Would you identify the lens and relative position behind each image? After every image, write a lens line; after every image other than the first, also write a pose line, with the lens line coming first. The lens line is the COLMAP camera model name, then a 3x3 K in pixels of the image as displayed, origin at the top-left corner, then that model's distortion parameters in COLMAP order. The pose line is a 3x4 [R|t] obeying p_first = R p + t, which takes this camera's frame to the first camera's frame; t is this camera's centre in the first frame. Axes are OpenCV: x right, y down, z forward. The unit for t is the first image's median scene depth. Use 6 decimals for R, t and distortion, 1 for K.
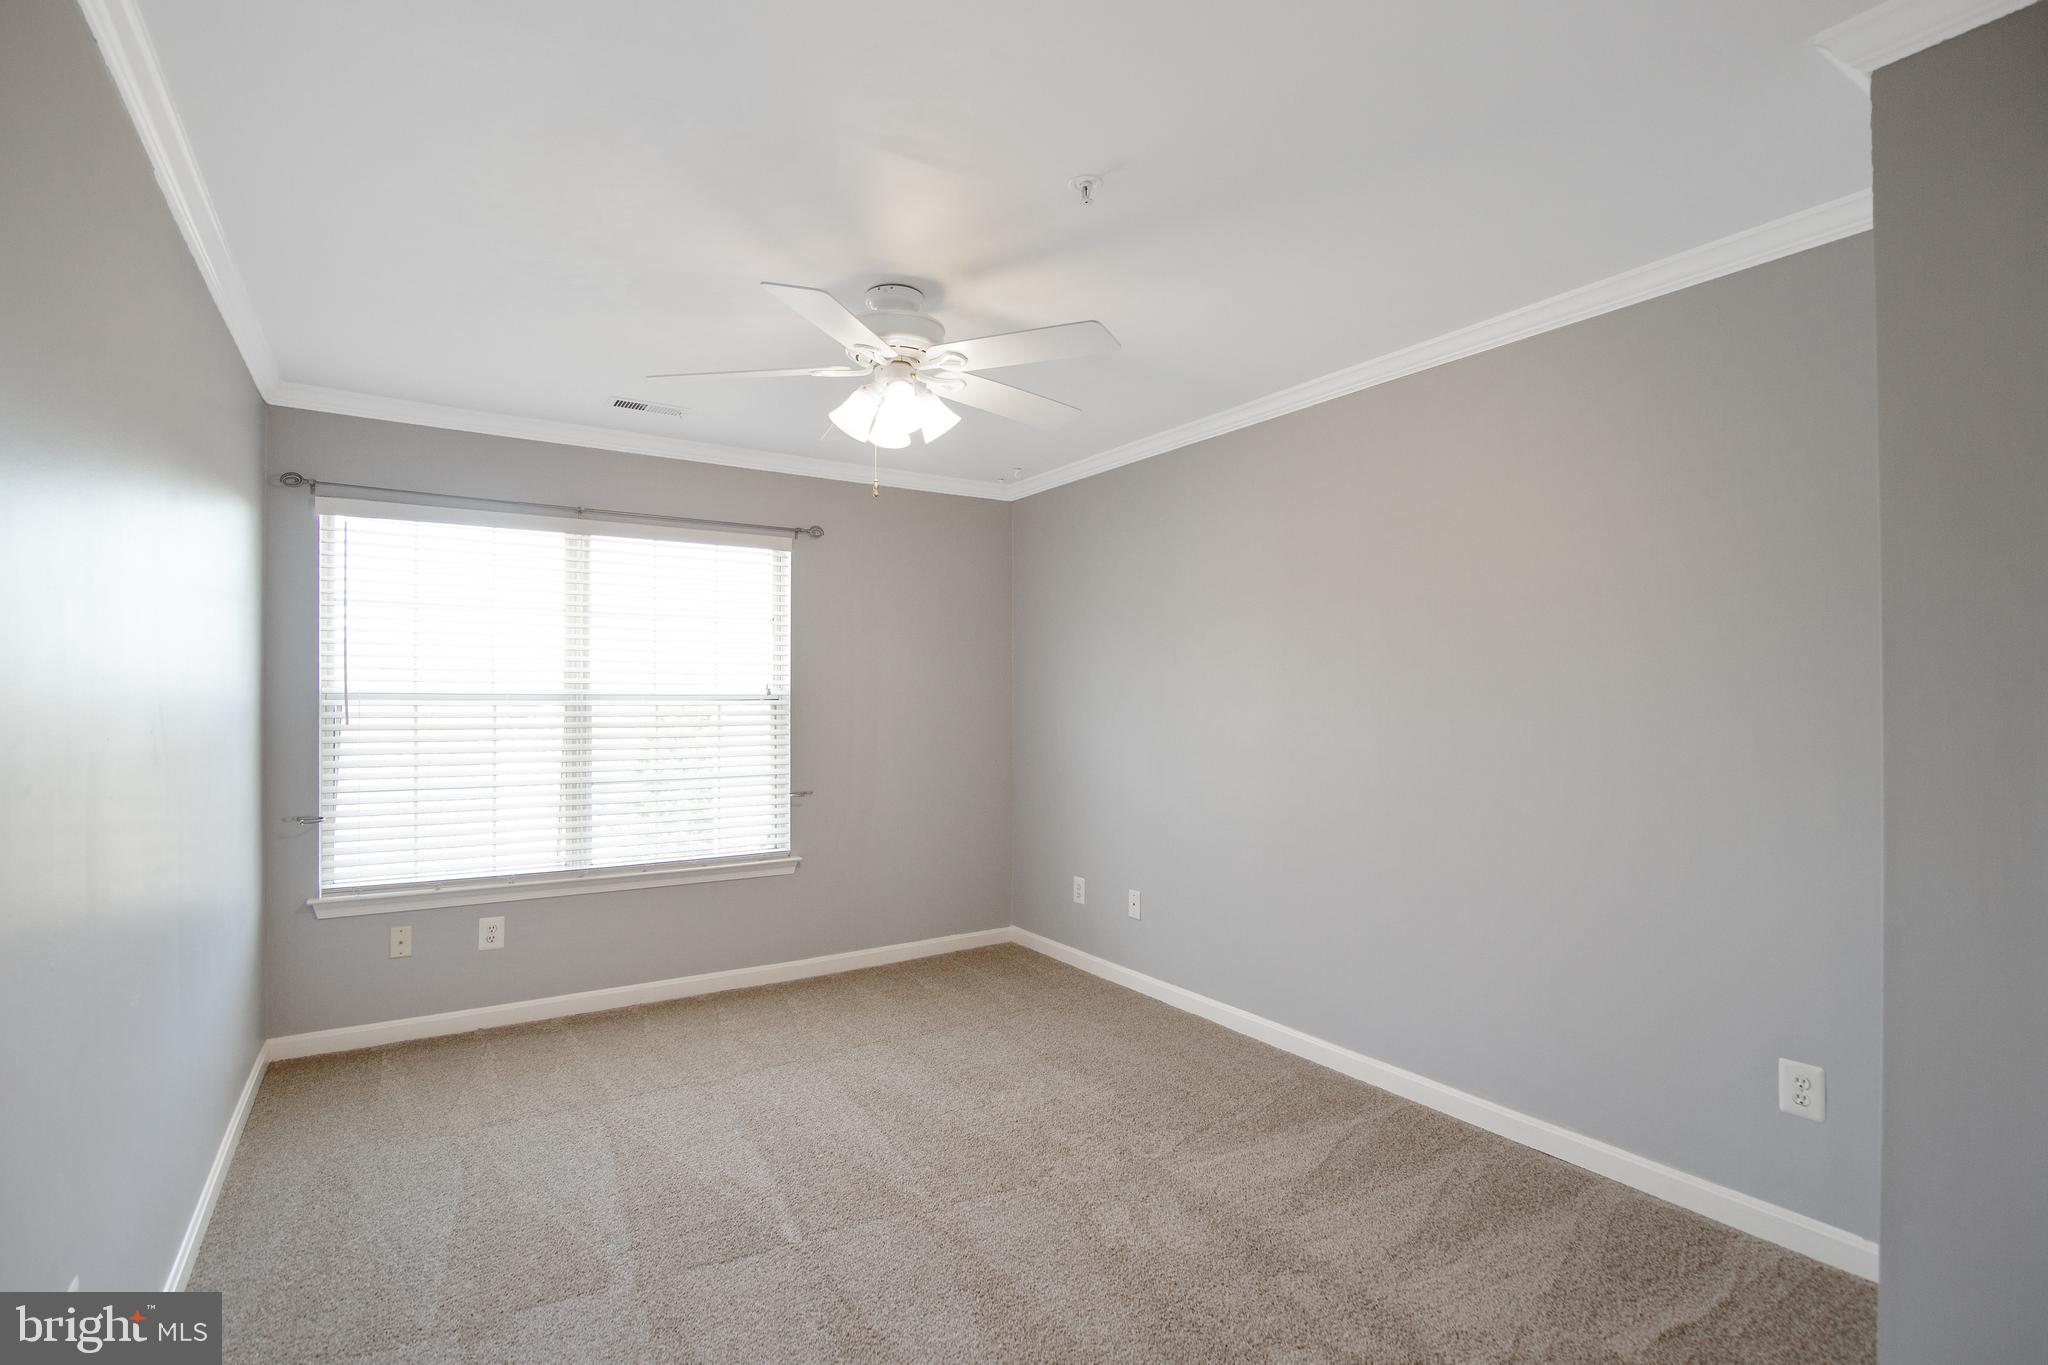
lens RADIAL K [[952.6, 0, 1036.7], [0, 952.6, 687.0], [0, 0, 1]] dist [0.000551, -0.000865]
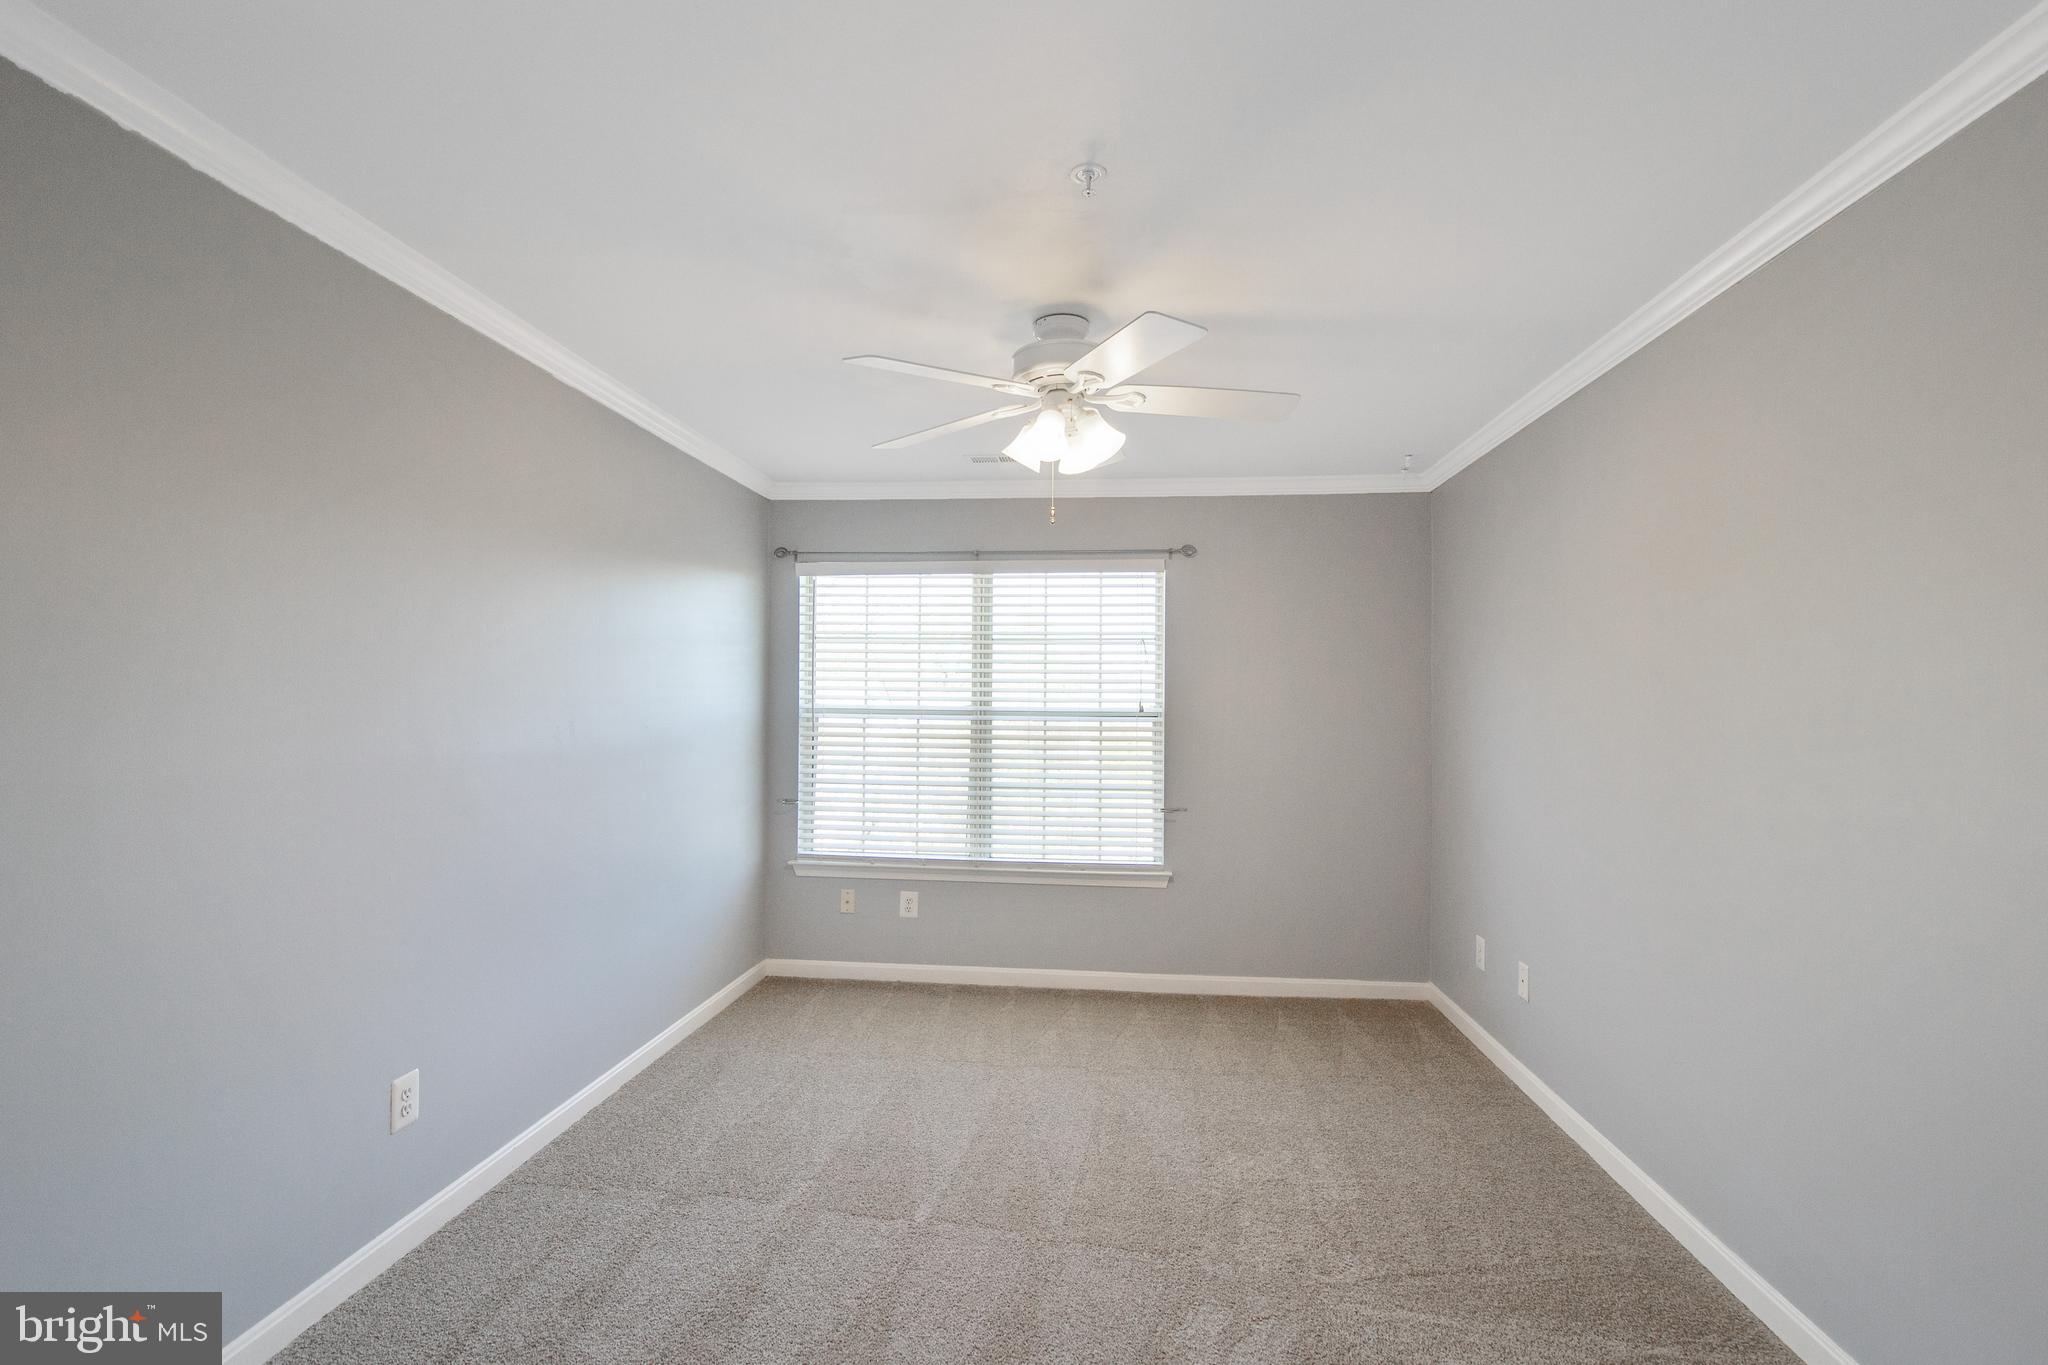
lens RADIAL K [[952.6, 0, 1036.2], [0, 952.6, 688.6], [0, 0, 1]] dist [0.000551, -0.000865]
pose [[0.785206, -0.001977, -0.619232, 0.316716], [-0.002553, 0.999976, -0.006431, -0.012543], [0.619229, 0.006630, 0.785182, 0.134618]]
